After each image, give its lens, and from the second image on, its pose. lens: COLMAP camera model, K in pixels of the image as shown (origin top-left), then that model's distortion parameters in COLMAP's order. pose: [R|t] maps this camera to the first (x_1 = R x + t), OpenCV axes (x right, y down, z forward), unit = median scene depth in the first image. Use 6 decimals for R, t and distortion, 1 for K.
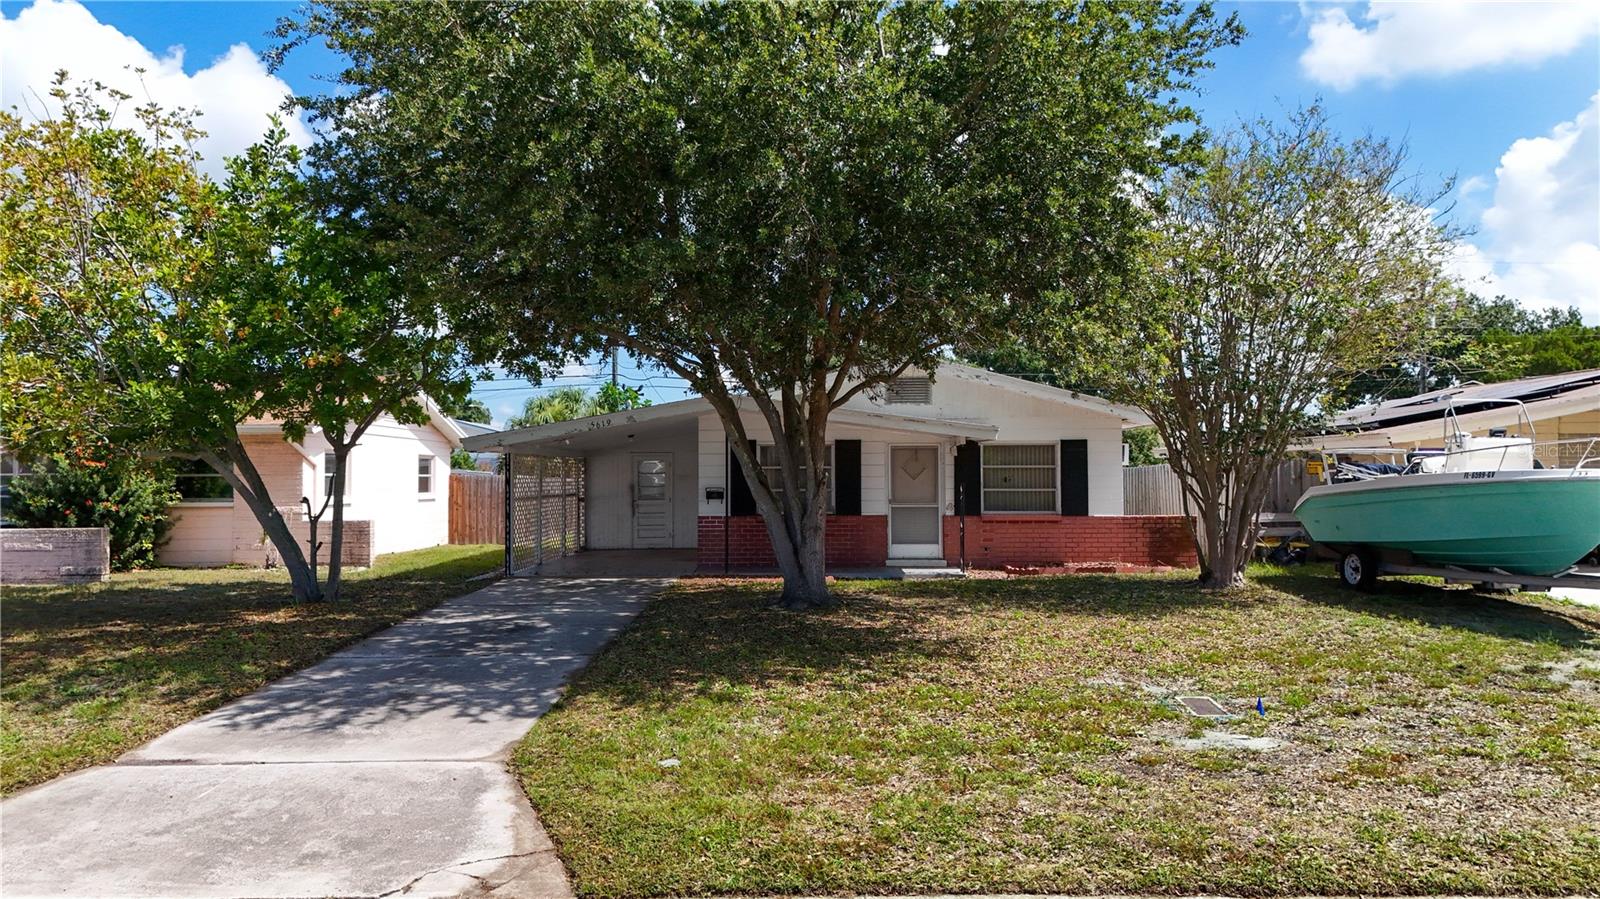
lens RADIAL K [[1144.8, 0, 798.3], [0, 1144.8, 453.1], [0, 0, 1]] dist [0.029464, -0.000388]
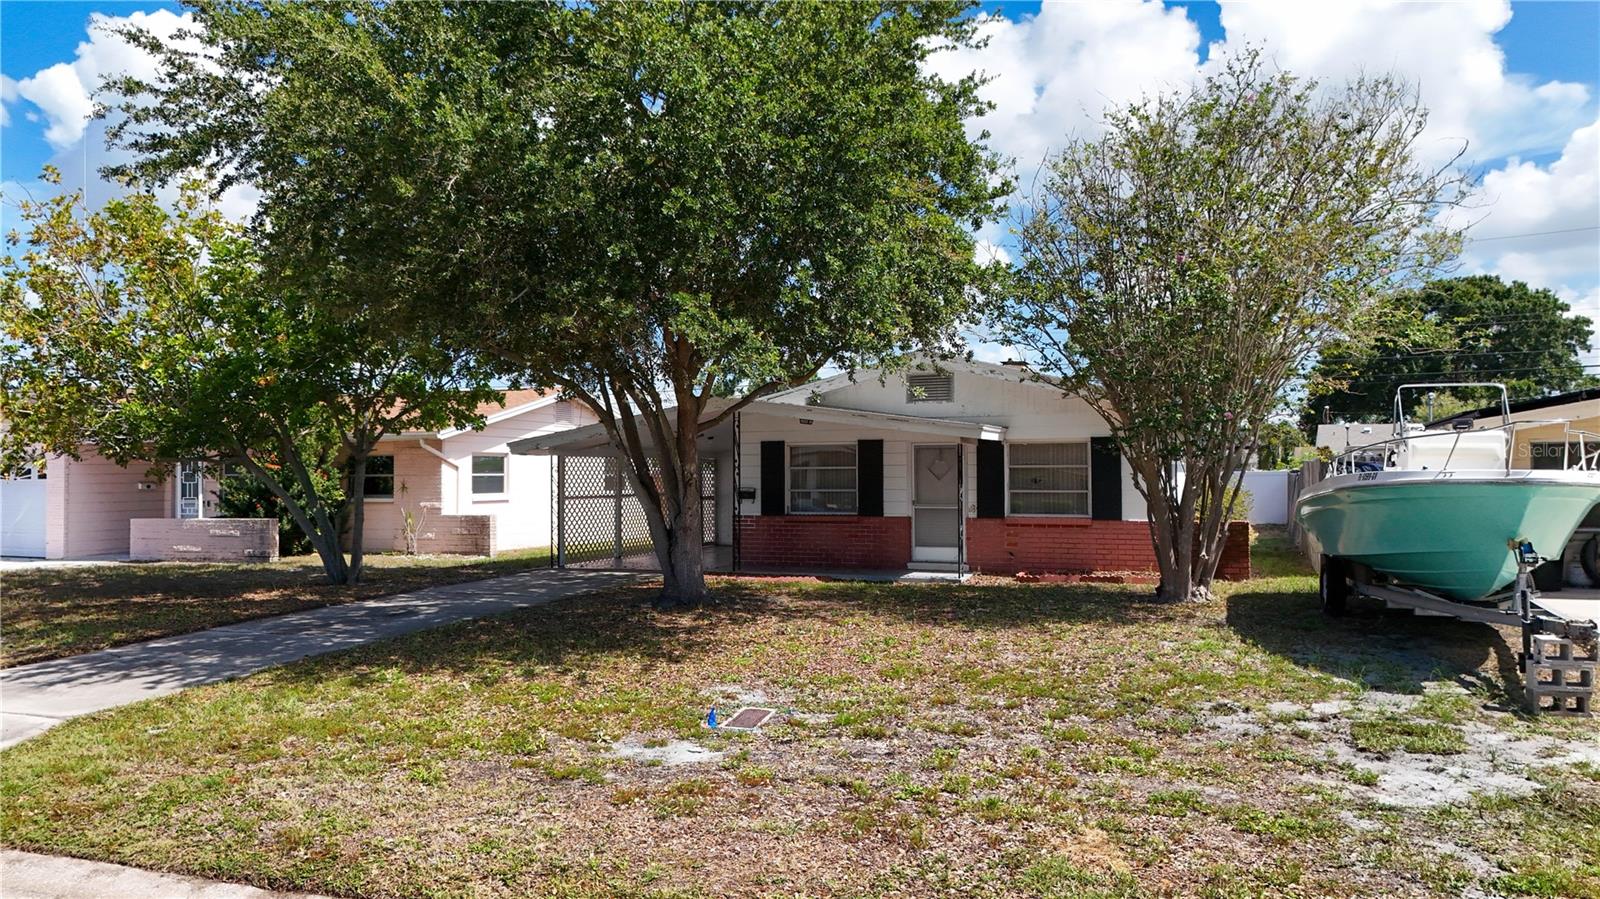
lens RADIAL K [[1144.8, 0, 798.1], [0, 1144.8, 451.8], [0, 0, 1]] dist [0.029464, -0.000388]
pose [[0.938323, -0.006645, -0.345695, 0.328250], [0.006570, 0.999977, -0.001388, -0.000433], [0.345696, -0.000969, 0.938346, 0.051269]]
